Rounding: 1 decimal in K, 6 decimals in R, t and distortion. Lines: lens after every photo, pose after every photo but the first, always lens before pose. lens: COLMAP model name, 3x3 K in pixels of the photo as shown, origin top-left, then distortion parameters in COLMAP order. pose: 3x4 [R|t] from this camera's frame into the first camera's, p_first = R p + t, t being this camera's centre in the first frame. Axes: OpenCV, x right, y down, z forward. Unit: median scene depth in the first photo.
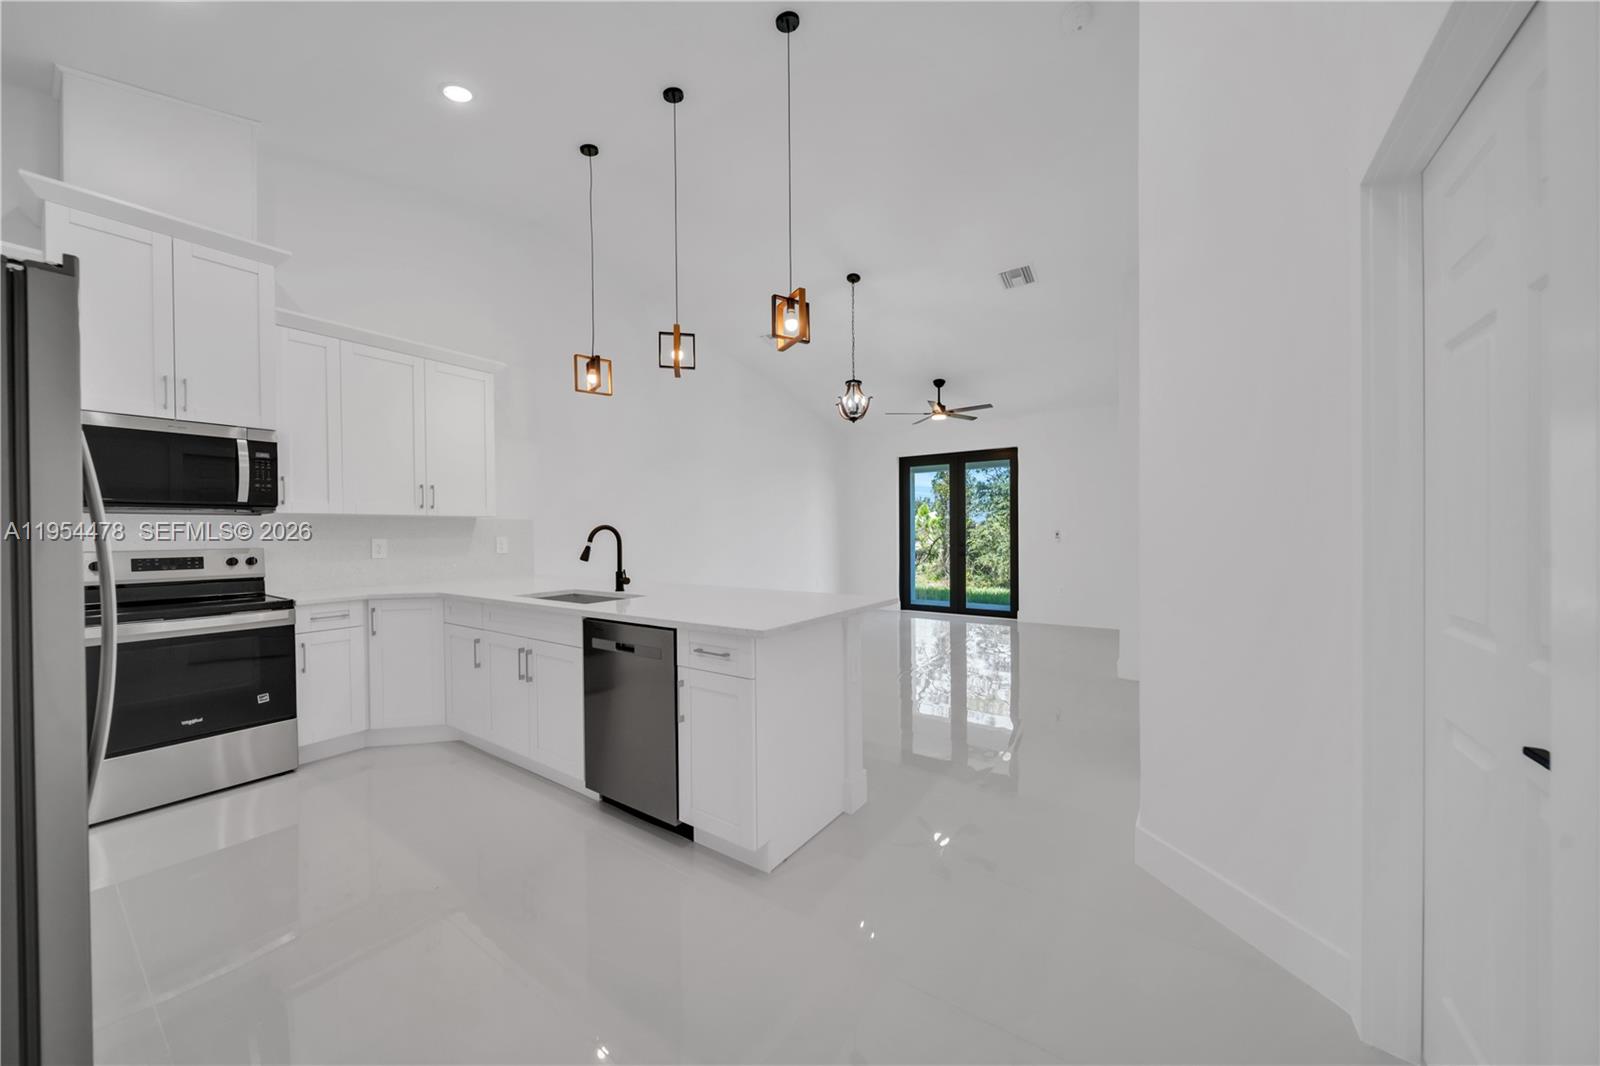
lens RADIAL K [[552.4, 0, 800.0], [0, 552.4, 533.0], [0, 0, 1]] dist [-0.000047, -0.000065]
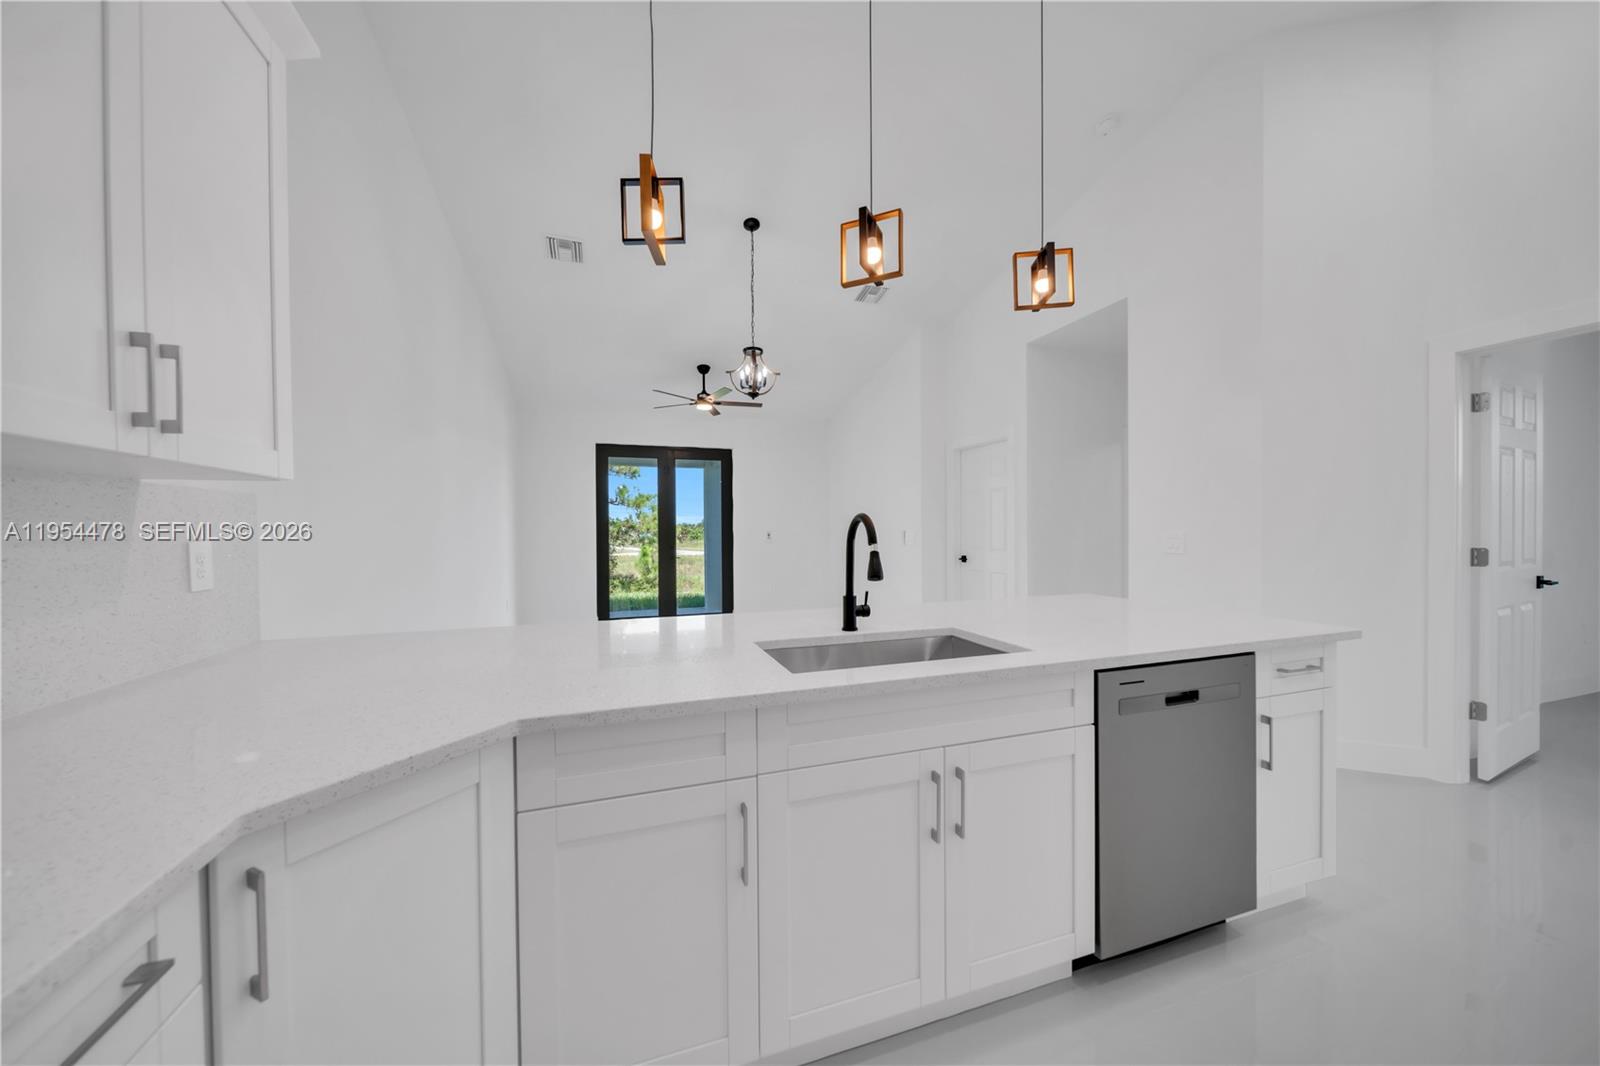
lens RADIAL K [[543.9, 0, 800.0], [0, 543.9, 533.0], [0, 0, 1]] dist [-0.000090, -0.000022]
pose [[0.599575, -0.003546, 0.800311, -0.802714], [0.010568, 0.999938, -0.003487, 0.008763], [-0.800249, 0.010549, 0.599575, 0.723497]]
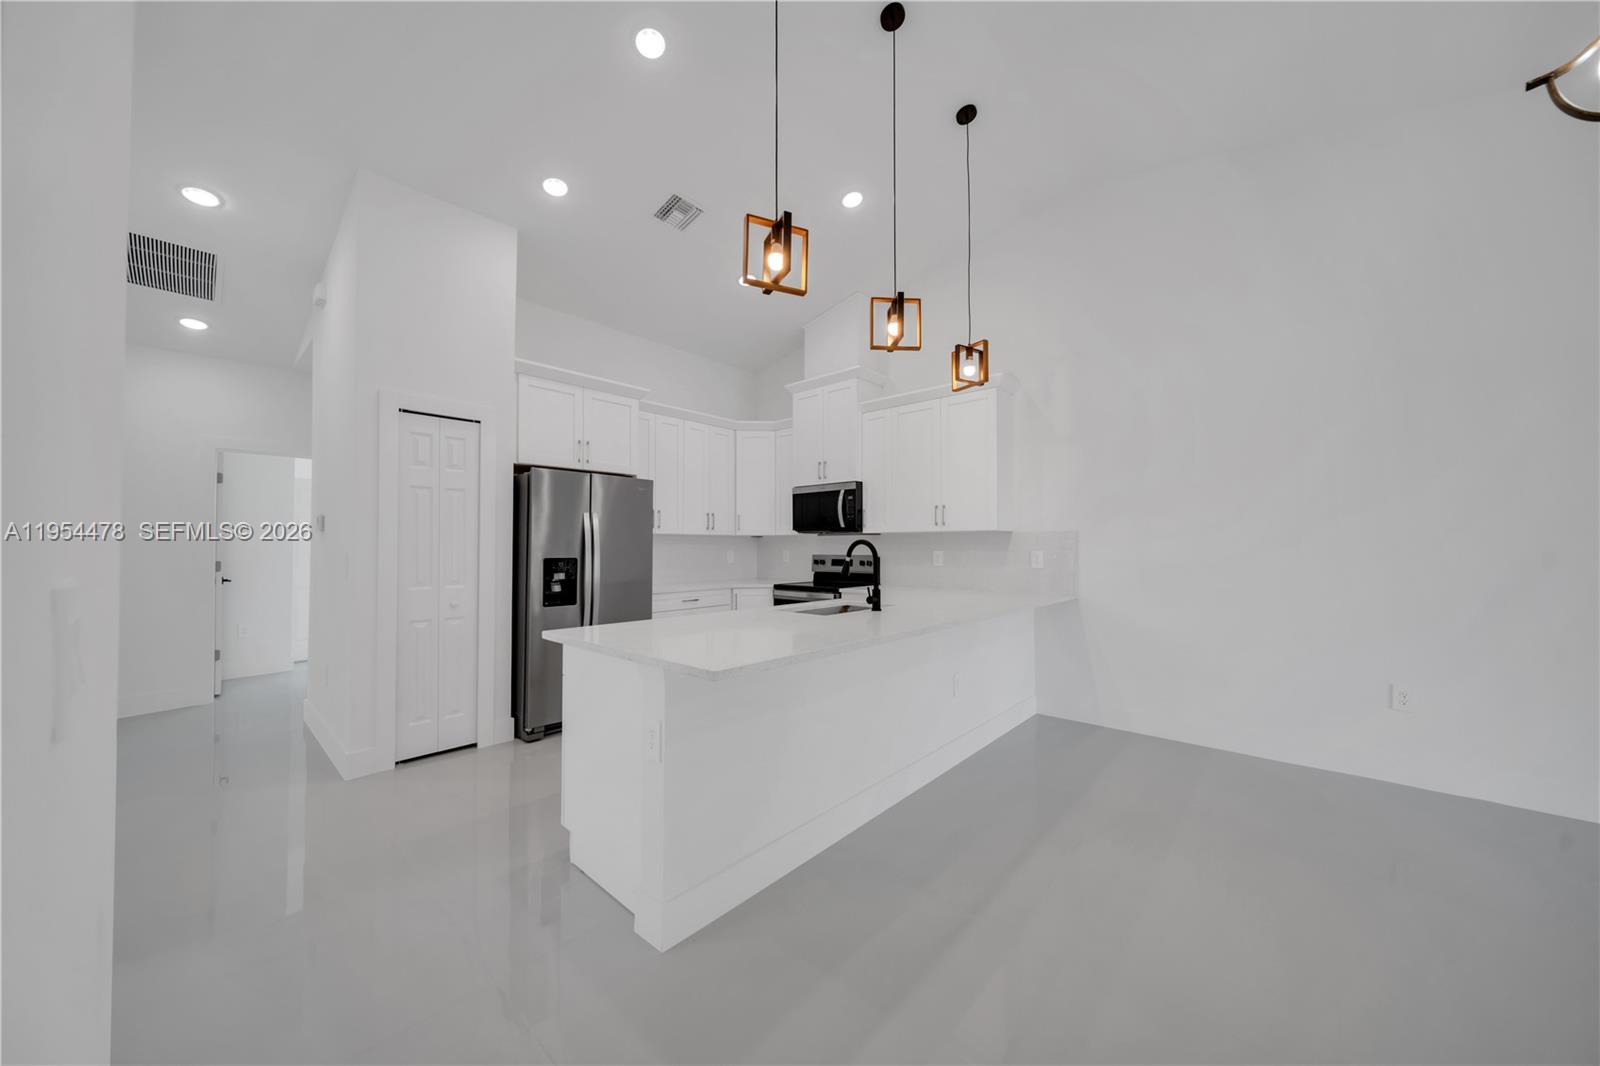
lens RADIAL K [[555.7, 0, 800.0], [0, 555.7, 533.0], [0, 0, 1]] dist [0.000142, 0.000015]
pose [[-0.118663, -0.016576, -0.992796, 0.627753], [-0.001494, 0.999862, -0.016516, -0.009630], [0.992934, -0.000477, -0.118671, 0.998576]]
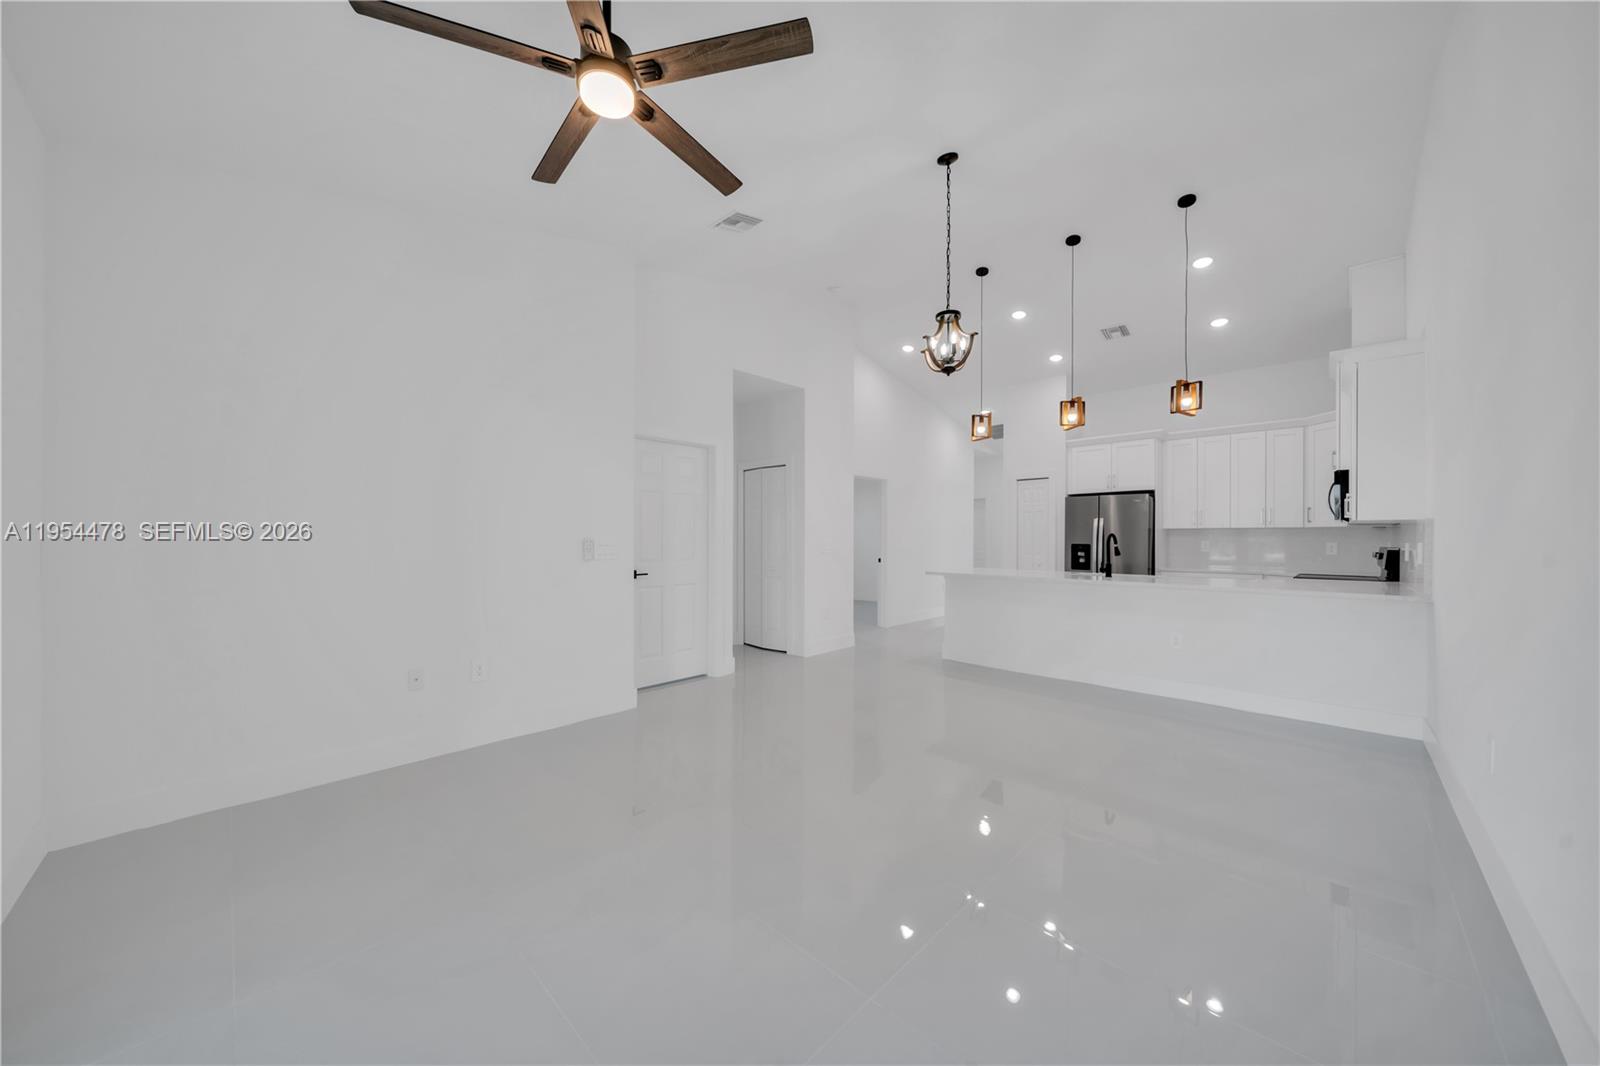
lens RADIAL K [[552.4, 0, 800.0], [0, 552.4, 533.0], [0, 0, 1]] dist [-0.000047, -0.000065]
pose [[-0.988630, 0.007674, 0.150174, 0.285584], [0.007102, 0.999965, -0.004344, -0.016210], [-0.150202, -0.003228, -0.988650, 2.654897]]
